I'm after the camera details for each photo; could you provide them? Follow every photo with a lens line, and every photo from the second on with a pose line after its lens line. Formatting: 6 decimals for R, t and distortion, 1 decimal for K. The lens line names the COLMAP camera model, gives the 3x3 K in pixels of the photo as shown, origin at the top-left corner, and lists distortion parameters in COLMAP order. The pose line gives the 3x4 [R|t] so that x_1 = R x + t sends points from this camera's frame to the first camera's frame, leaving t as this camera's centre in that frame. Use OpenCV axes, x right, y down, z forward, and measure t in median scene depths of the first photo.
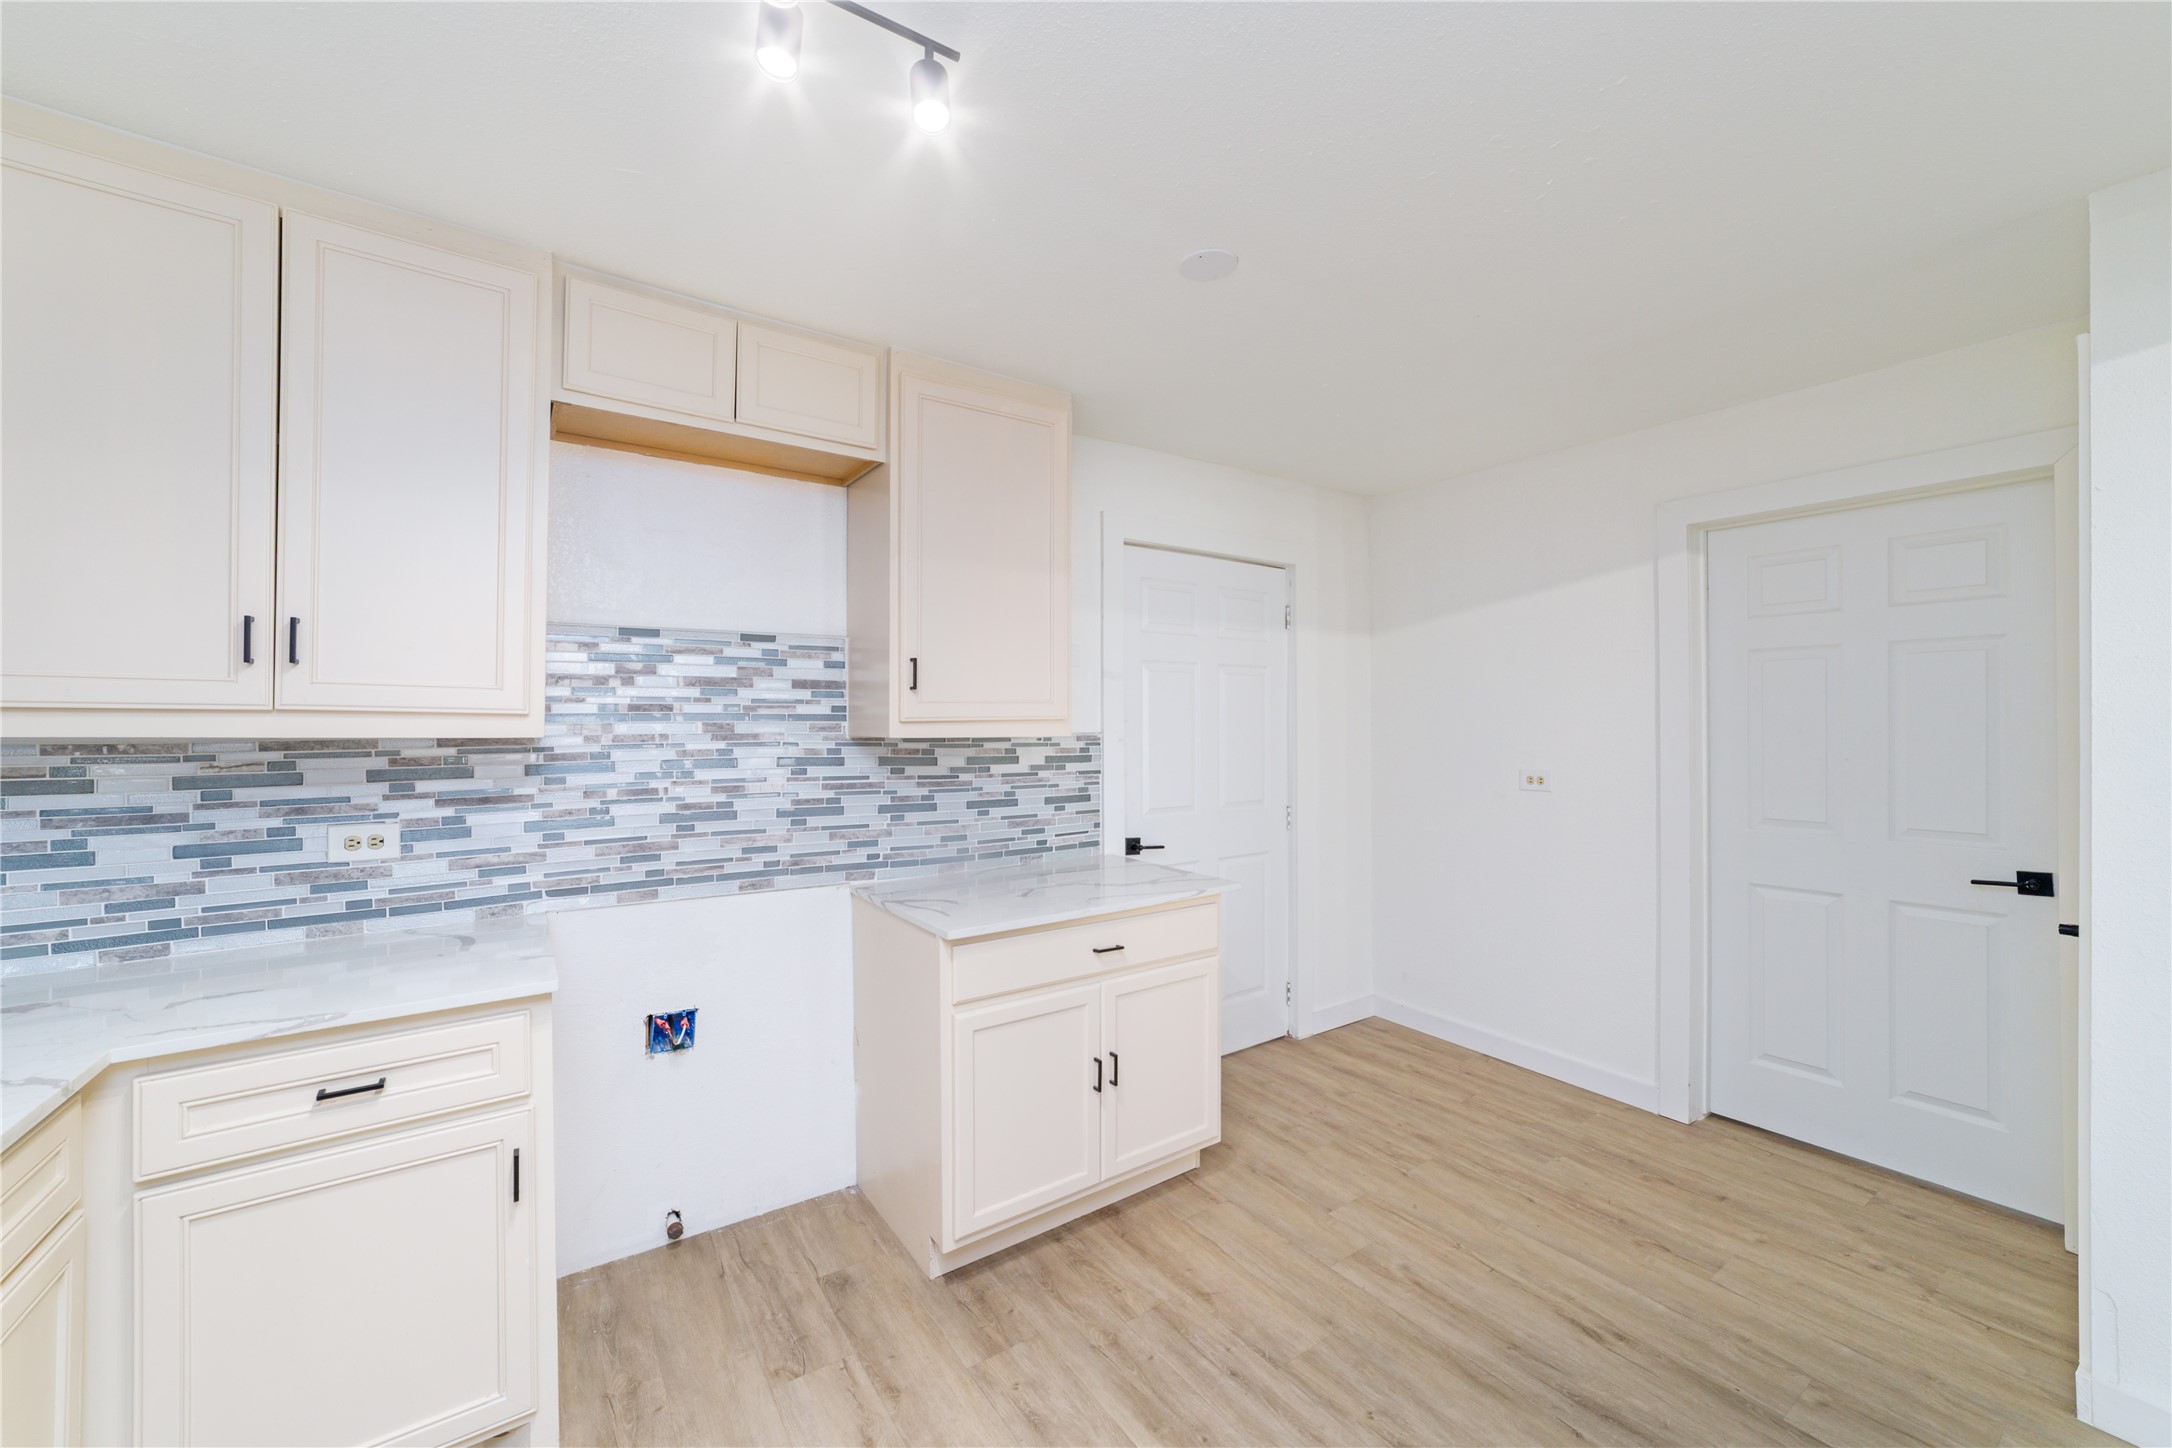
lens RADIAL K [[828.6, 0, 1076.6], [0, 828.6, 722.7], [0, 0, 1]] dist [-0.018311, 0.004271]
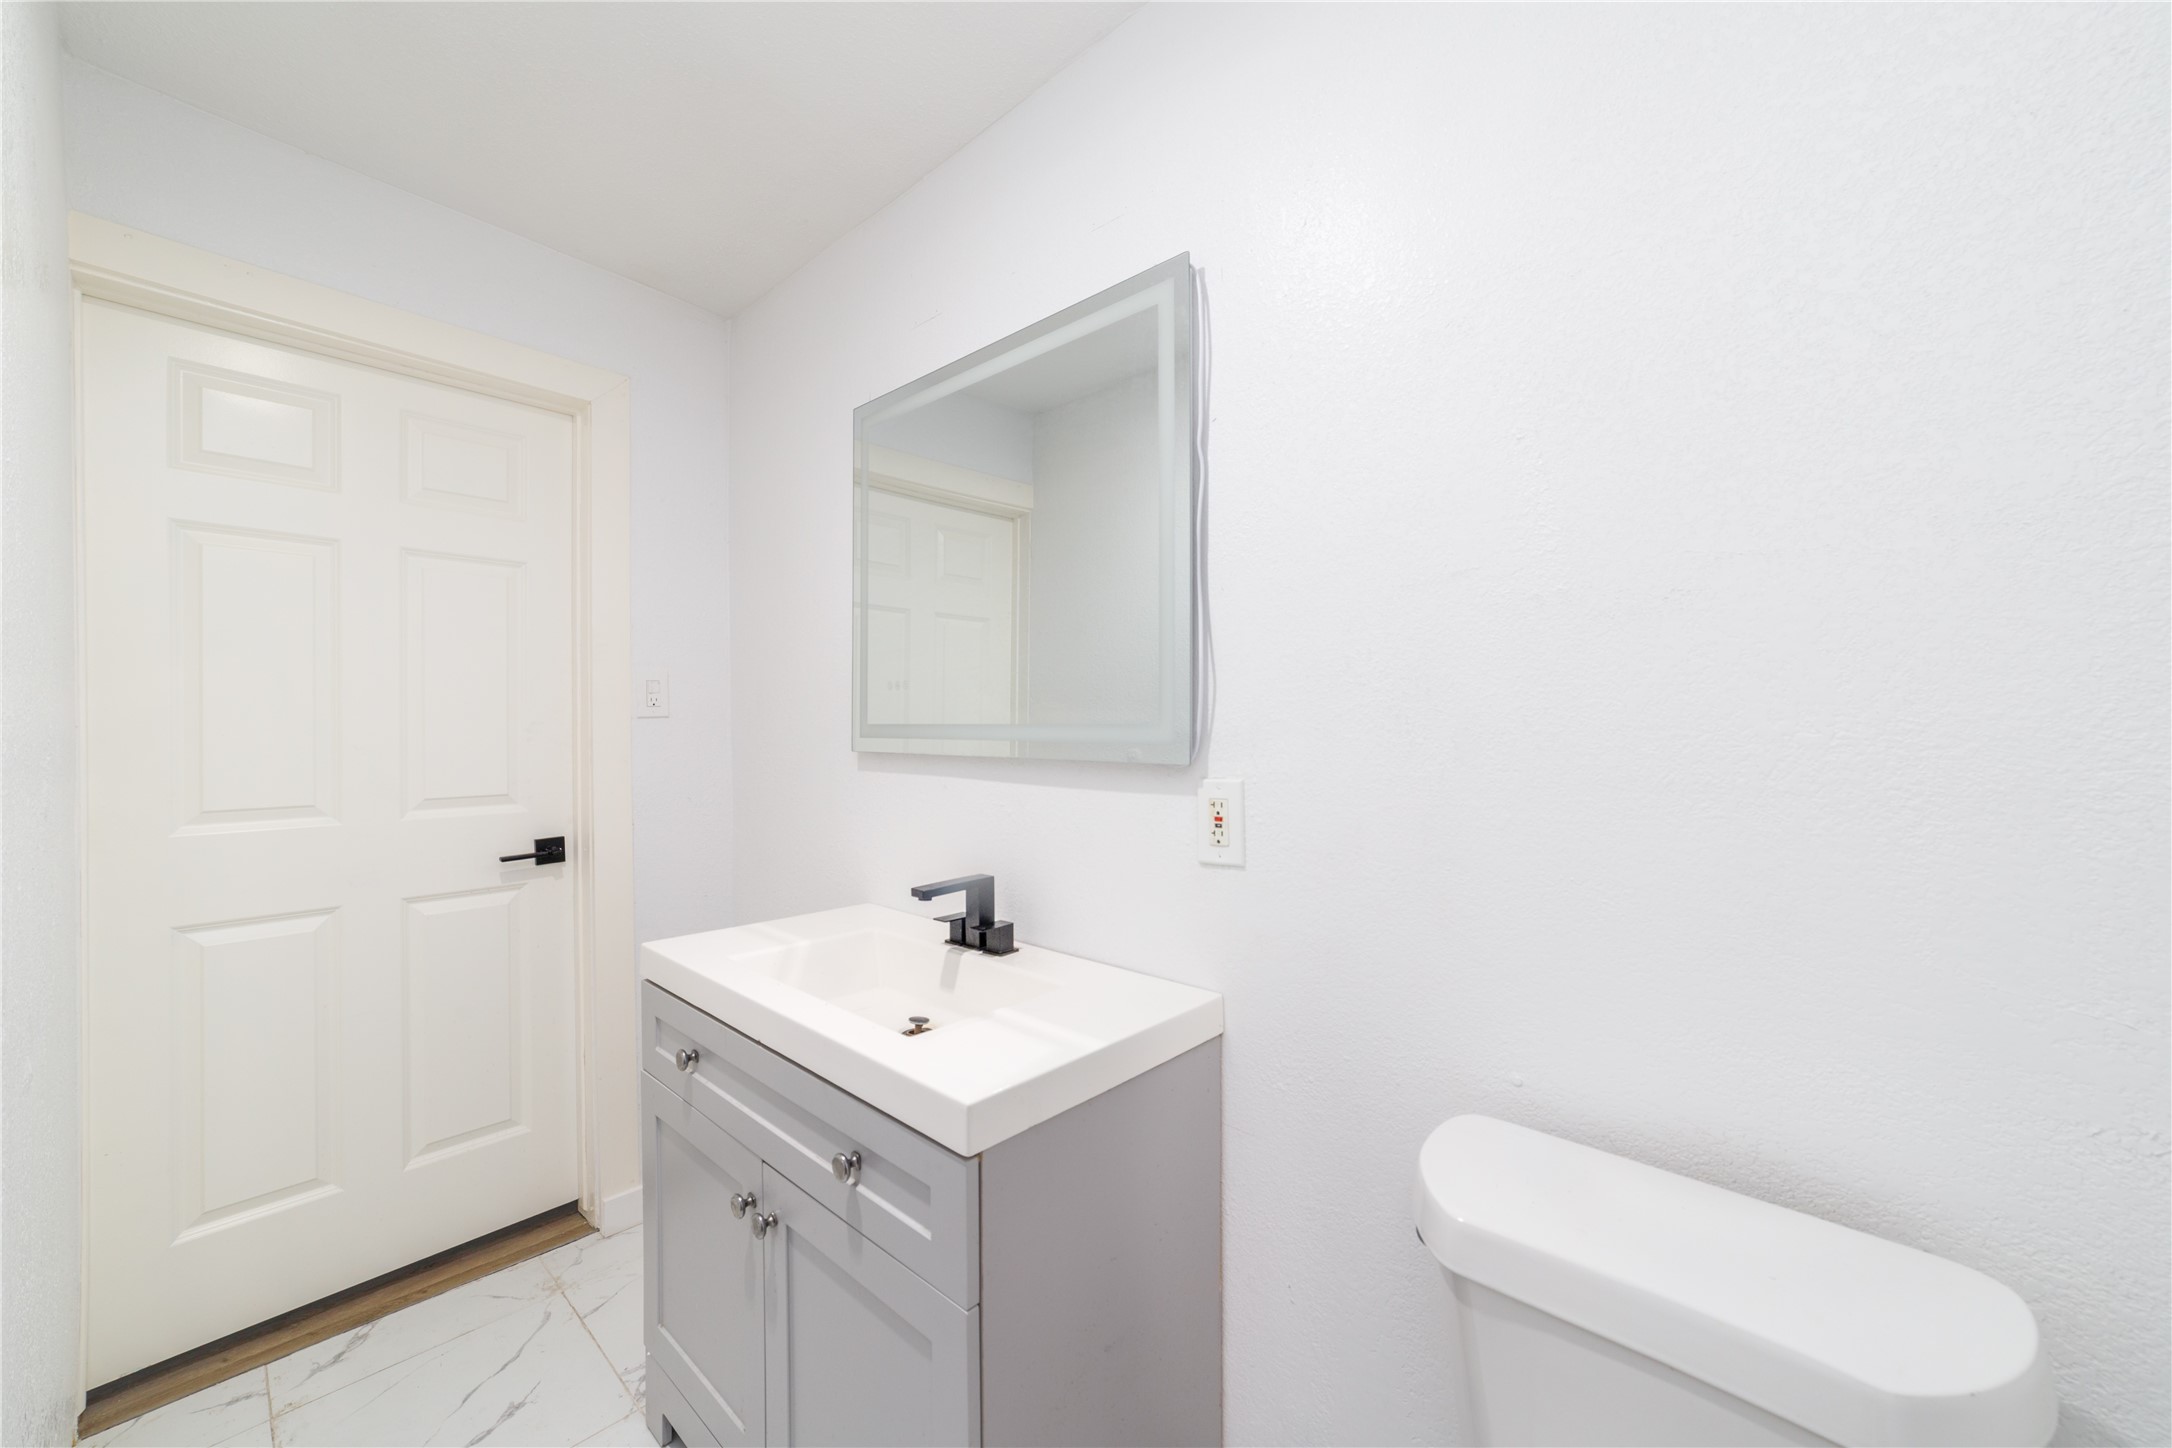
lens RADIAL K [[828.6, 0, 1096.2], [0, 828.6, 731.2], [0, 0, 1]] dist [-0.018311, 0.004271]
pose [[-0.239428, 0.000067, 0.970914, 0.130380], [-0.005287, 0.999985, -0.001372, 0.062198], [-0.970900, -0.005462, -0.239424, 0.634843]]
